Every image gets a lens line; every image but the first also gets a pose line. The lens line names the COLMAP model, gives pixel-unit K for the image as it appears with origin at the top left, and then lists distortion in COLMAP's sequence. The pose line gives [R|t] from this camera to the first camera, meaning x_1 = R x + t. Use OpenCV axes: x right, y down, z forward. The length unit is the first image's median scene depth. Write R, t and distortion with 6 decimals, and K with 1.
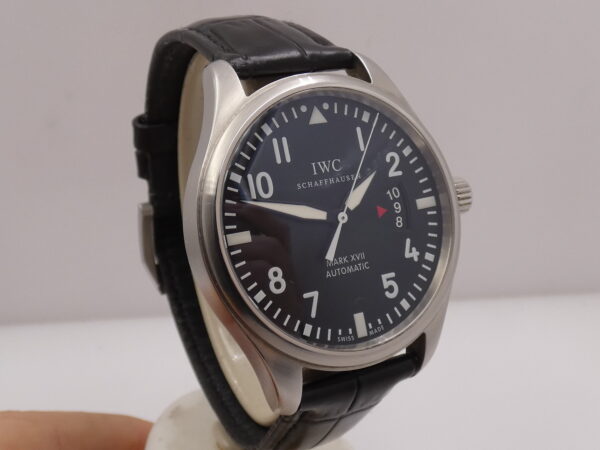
lens RADIAL K [[767.8, 0, 299.1], [0, 767.8, 223.1], [0, 0, 1]] dist [0.013207, 0.000000]
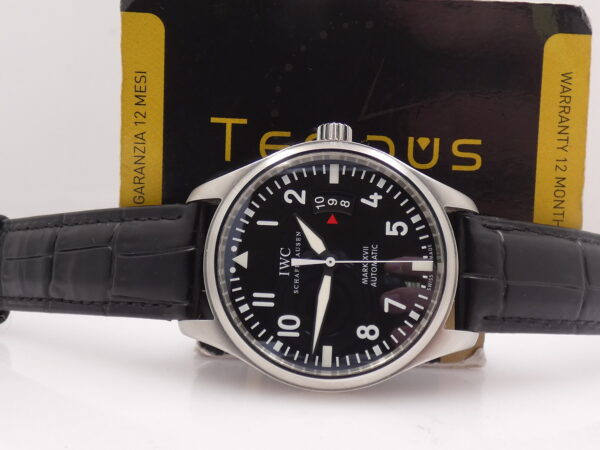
lens RADIAL K [[767.8, 0, 303.4], [0, 767.8, 227.5], [0, 0, 1]] dist [0.013207, 0.000000]
pose [[0.230984, -0.936139, -0.265123, 0.403016], [0.972927, 0.224384, 0.055356, -0.122386], [0.007669, -0.270732, 0.962624, -0.117752]]
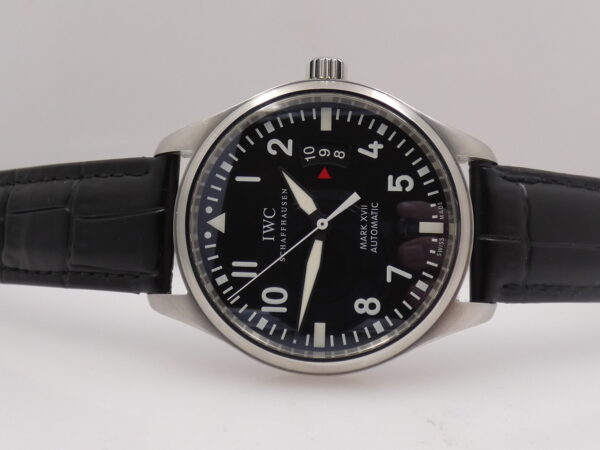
lens RADIAL K [[767.8, 0, 297.4], [0, 767.8, 227.0], [0, 0, 1]] dist [0.013207, 0.000000]
pose [[0.214413, -0.917592, -0.334741, 0.374634], [0.976632, 0.206580, 0.059290, -0.095617], [0.014747, -0.339632, 0.940443, 0.060223]]
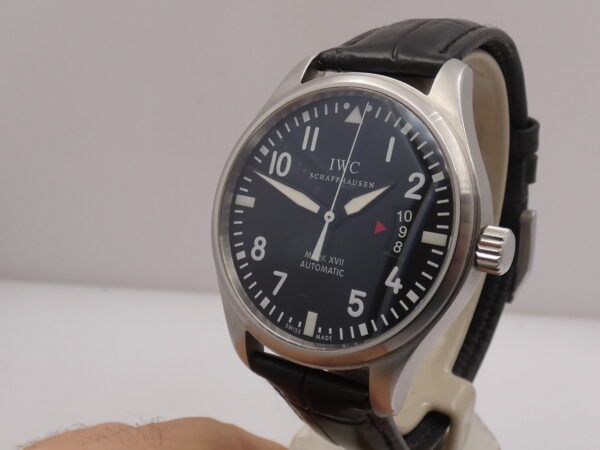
lens RADIAL K [[767.8, 0, 299.9], [0, 767.8, 228.3], [0, 0, 1]] dist [0.013207, 0.000000]
pose [[0.496984, 0.297683, -0.815103, 0.846481], [-0.299496, 0.940441, 0.160849, -0.140502], [0.814438, 0.164181, 0.556539, 0.408014]]
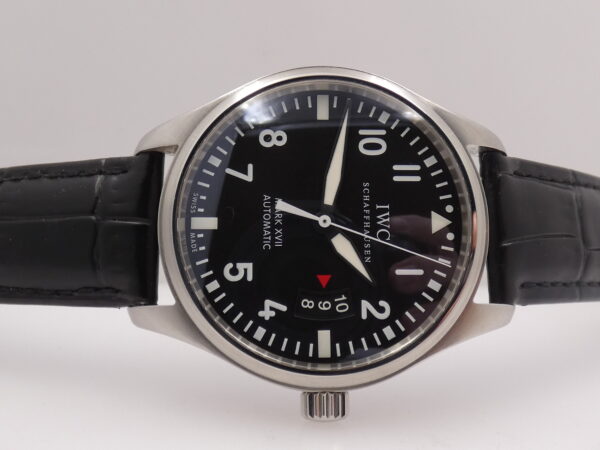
lens RADIAL K [[767.8, 0, 299.9], [0, 767.8, 224.9], [0, 0, 1]] dist [0.013207, 0.000000]
pose [[-0.187600, 0.800848, -0.568726, 0.571005], [-0.982215, -0.148422, 0.114995, -0.081713], [0.007682, 0.580185, 0.814449, 0.263295]]
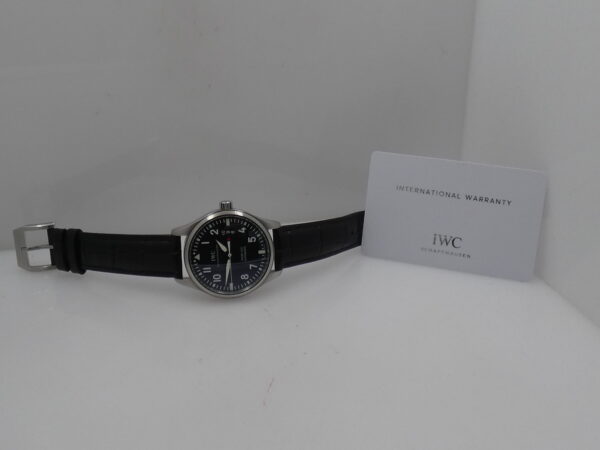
lens RADIAL K [[767.8, 0, 299.8], [0, 767.8, 224.5], [0, 0, 1]] dist [0.013207, 0.000000]
pose [[0.235874, -0.824589, -0.514214, 1.913292], [0.949368, 0.082535, 0.303129, -0.724569], [-0.207516, -0.559679, 0.802307, -1.624068]]
